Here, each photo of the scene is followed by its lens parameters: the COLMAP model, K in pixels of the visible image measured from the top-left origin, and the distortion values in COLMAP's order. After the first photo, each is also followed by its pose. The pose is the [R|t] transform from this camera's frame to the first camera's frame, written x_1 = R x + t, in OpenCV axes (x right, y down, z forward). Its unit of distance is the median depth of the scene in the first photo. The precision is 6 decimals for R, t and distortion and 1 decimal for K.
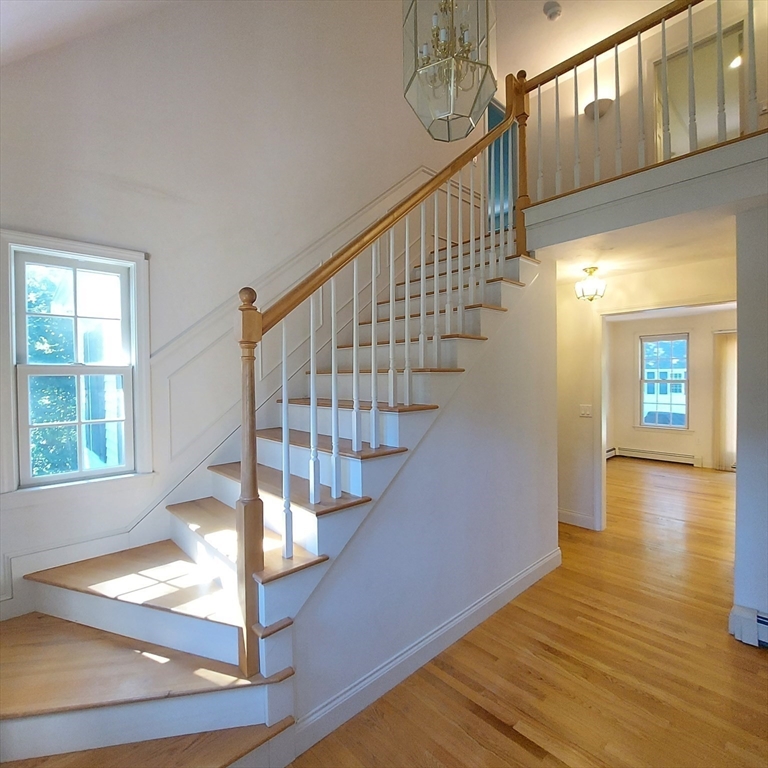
lens RADIAL K [[408.0, 0, 387.5], [0, 408.0, 381.8], [0, 0, 1]] dist [-0.014547, -0.003193]
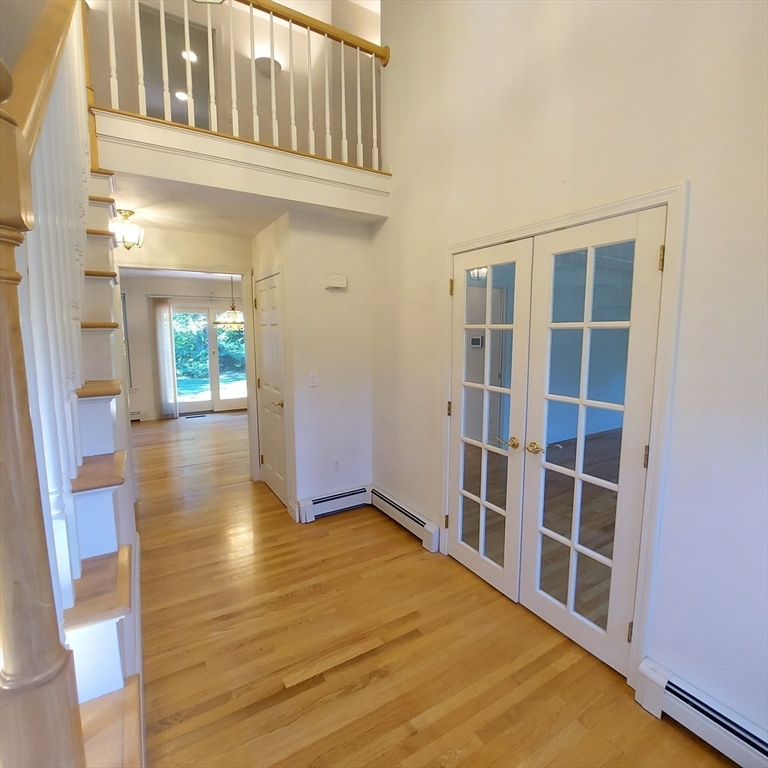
lens RADIAL K [[408.0, 0, 387.6], [0, 408.0, 378.3], [0, 0, 1]] dist [-0.014547, -0.003193]
pose [[0.197943, -0.100235, 0.975075, -0.453071], [0.017054, 0.994959, 0.098817, 0.001210], [-0.980065, -0.002932, 0.198654, 0.469424]]
